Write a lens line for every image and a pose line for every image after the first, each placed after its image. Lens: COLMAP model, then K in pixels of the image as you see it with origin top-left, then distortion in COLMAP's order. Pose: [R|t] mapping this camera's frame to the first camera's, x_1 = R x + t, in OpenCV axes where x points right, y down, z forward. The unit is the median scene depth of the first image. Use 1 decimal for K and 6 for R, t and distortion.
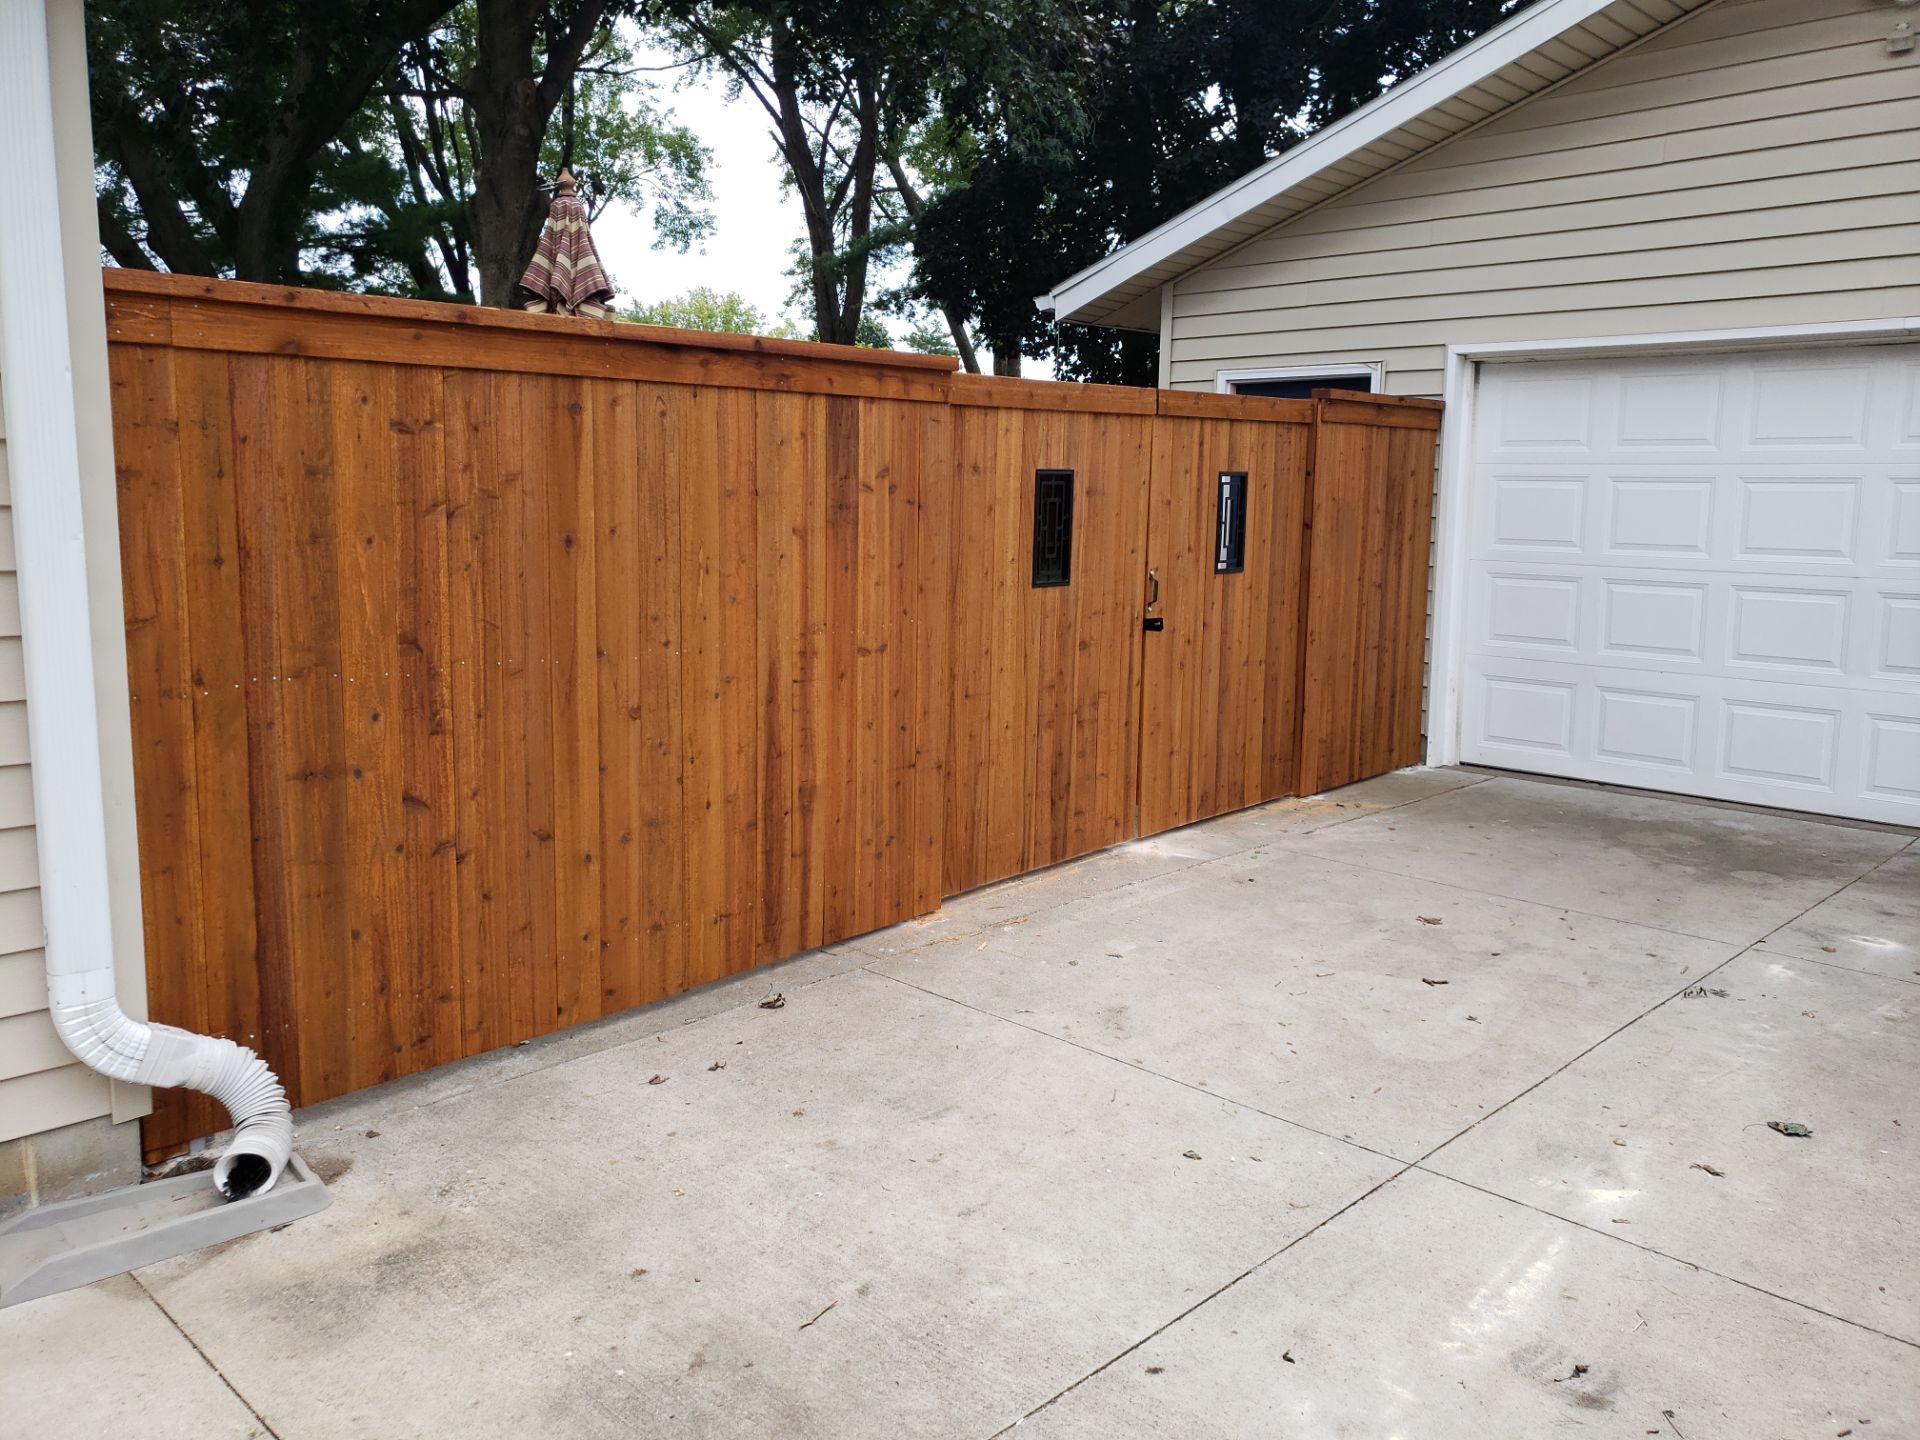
lens RADIAL K [[1493.0, 0, 962.4], [0, 1493.0, 680.2], [0, 0, 1]] dist [0.046995, -0.001160]
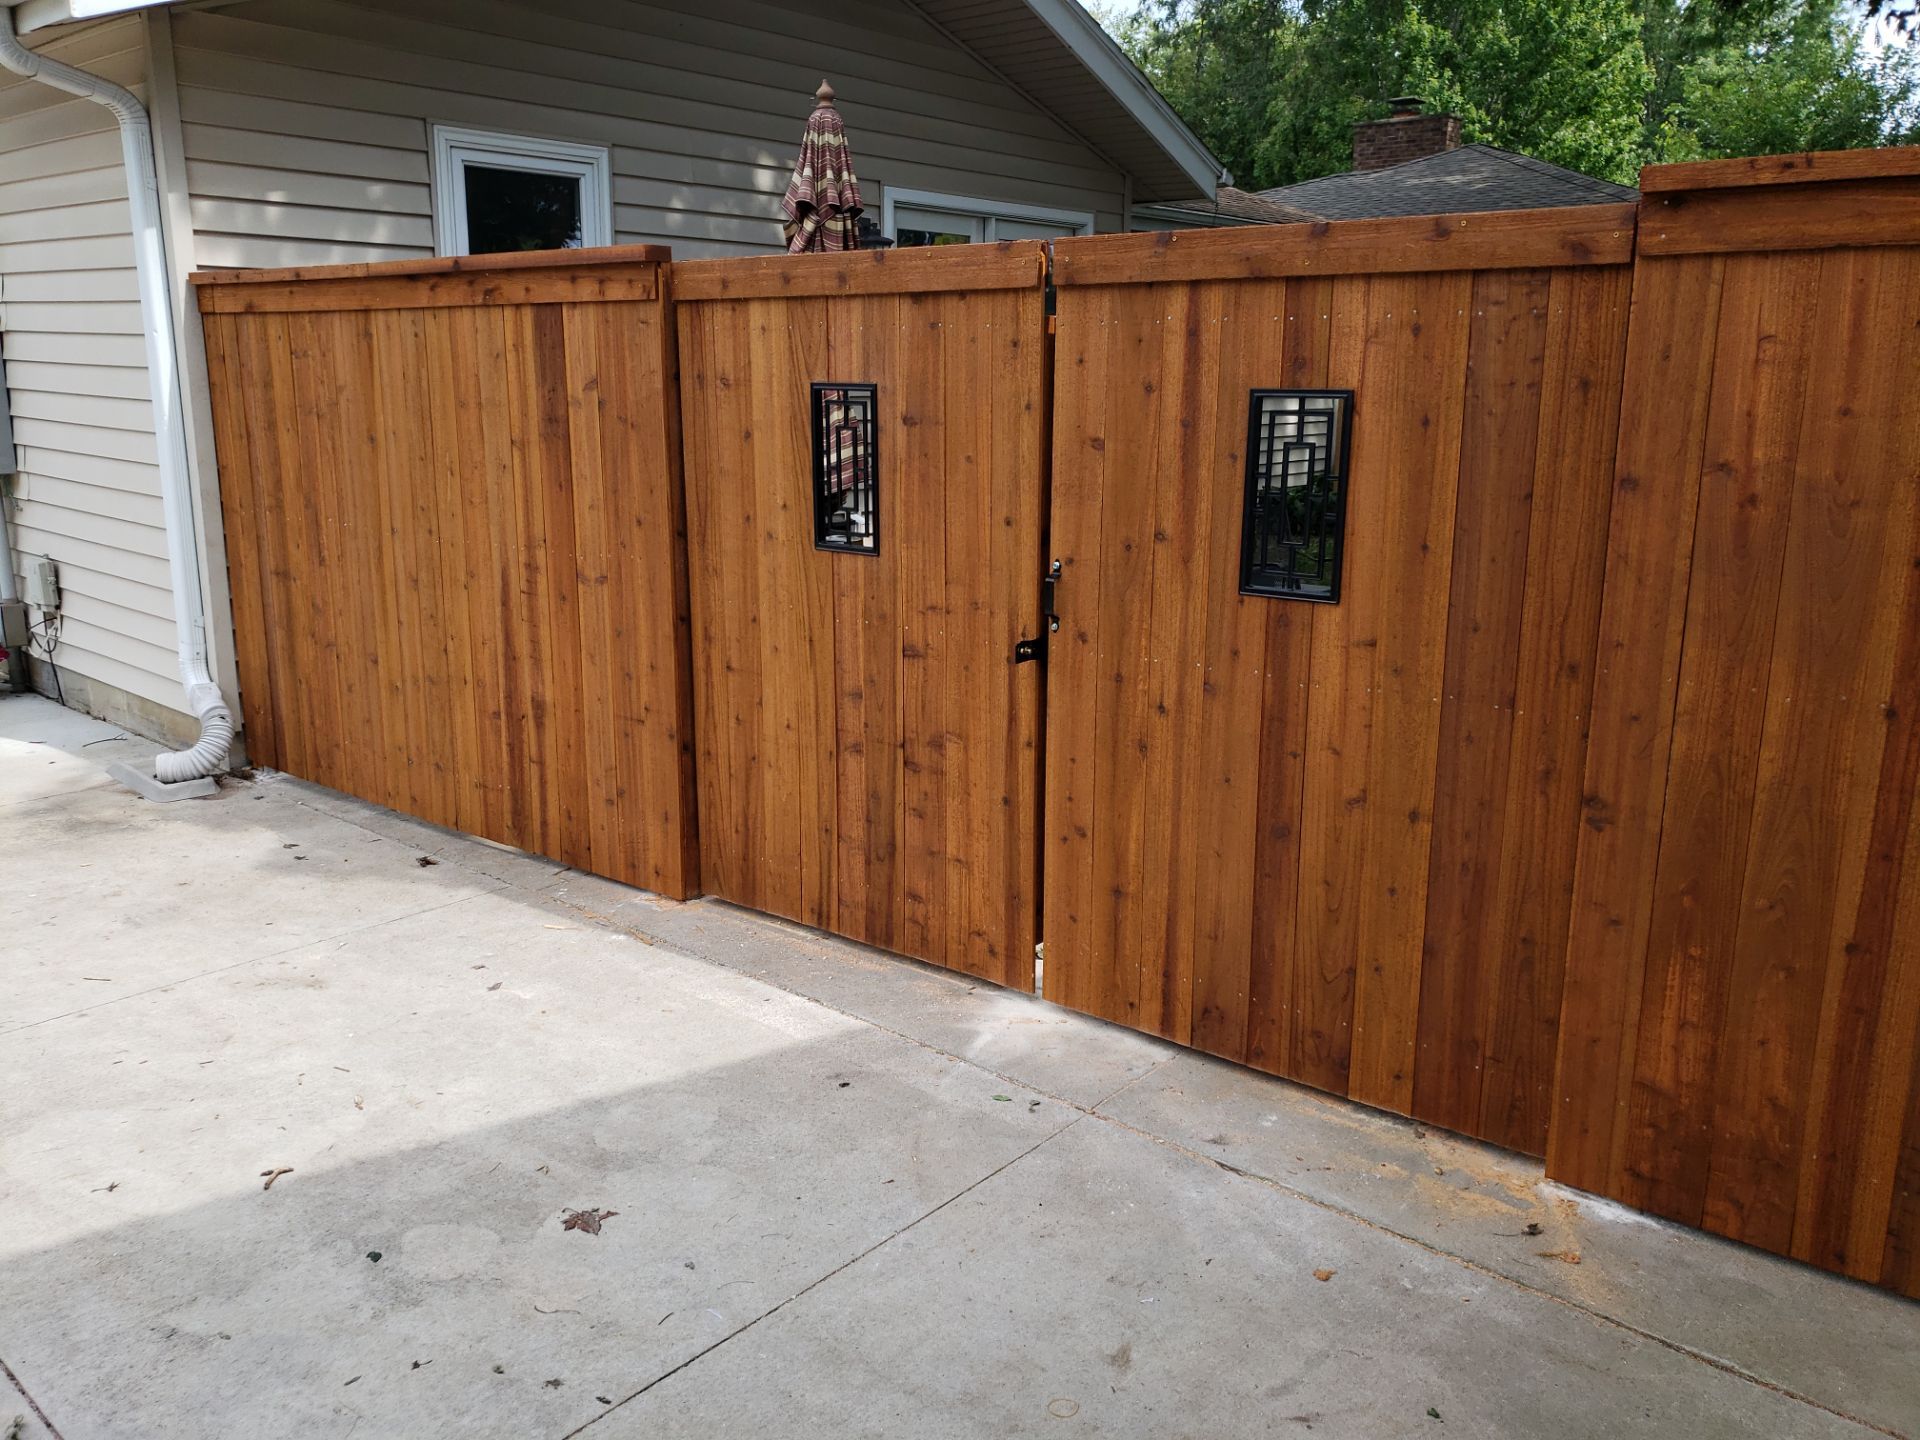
lens RADIAL K [[1506.2, 0, 969.9], [0, 1506.2, 705.7], [0, 0, 1]] dist [-0.012600, 0.007866]
pose [[0.067736, 0.204479, -0.976525, 0.907158], [-0.145522, 0.970330, 0.193088, -0.162648], [0.987034, 0.129026, 0.095482, 1.184201]]
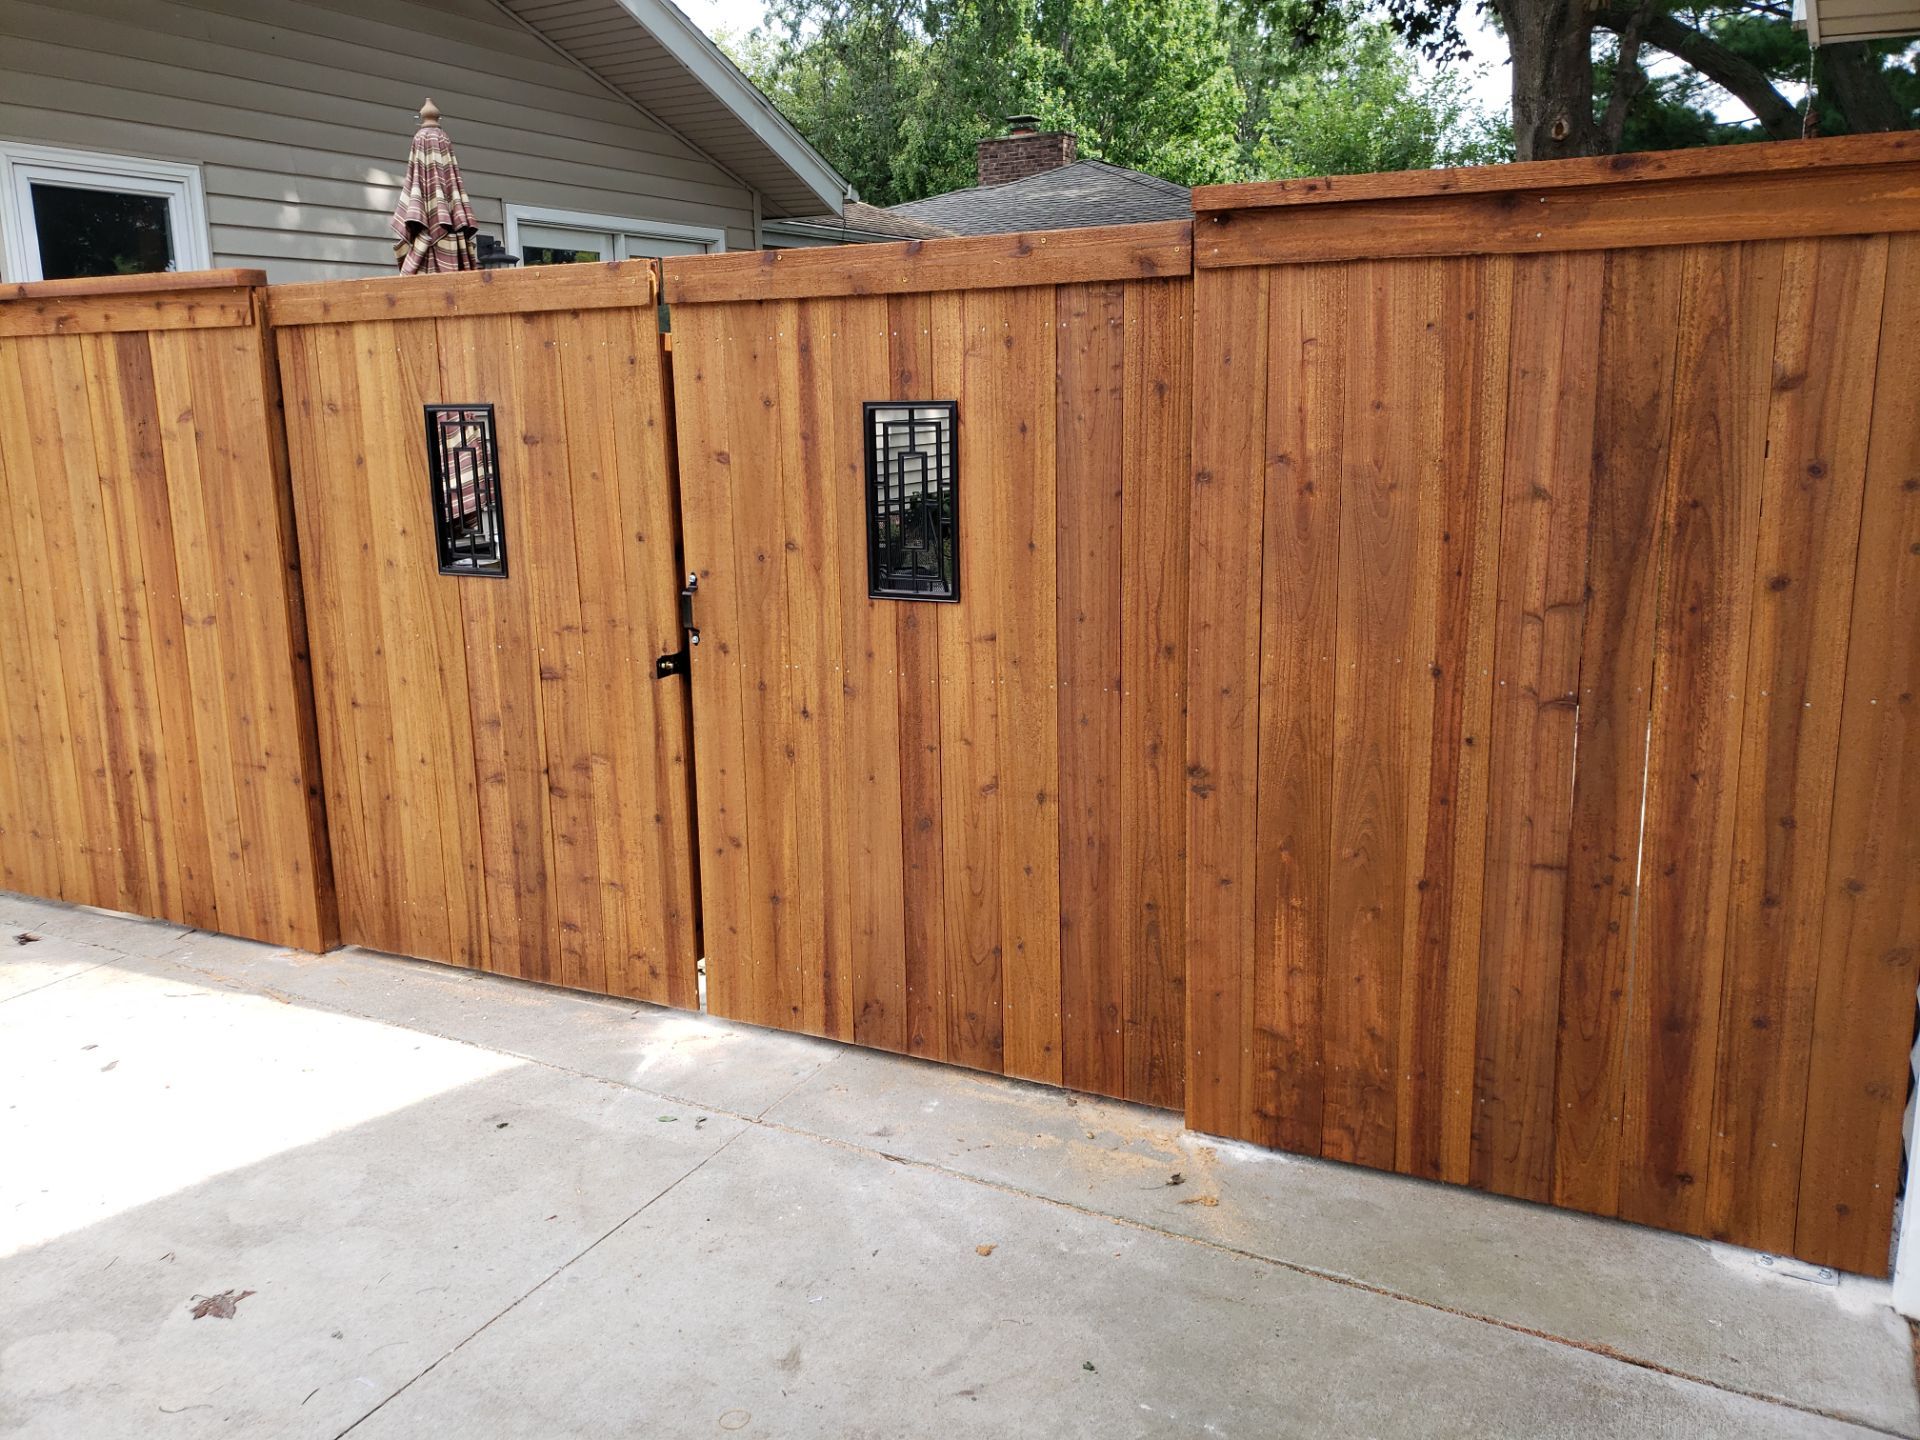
lens RADIAL K [[1506.8, 0, 956.1], [0, 1506.8, 664.9], [0, 0, 1]] dist [-0.006317, -0.005392]
pose [[0.275457, 0.161154, -0.947709, 0.922605], [-0.110944, 0.984590, 0.135179, -0.166785], [0.954890, 0.067906, 0.289091, 1.201919]]
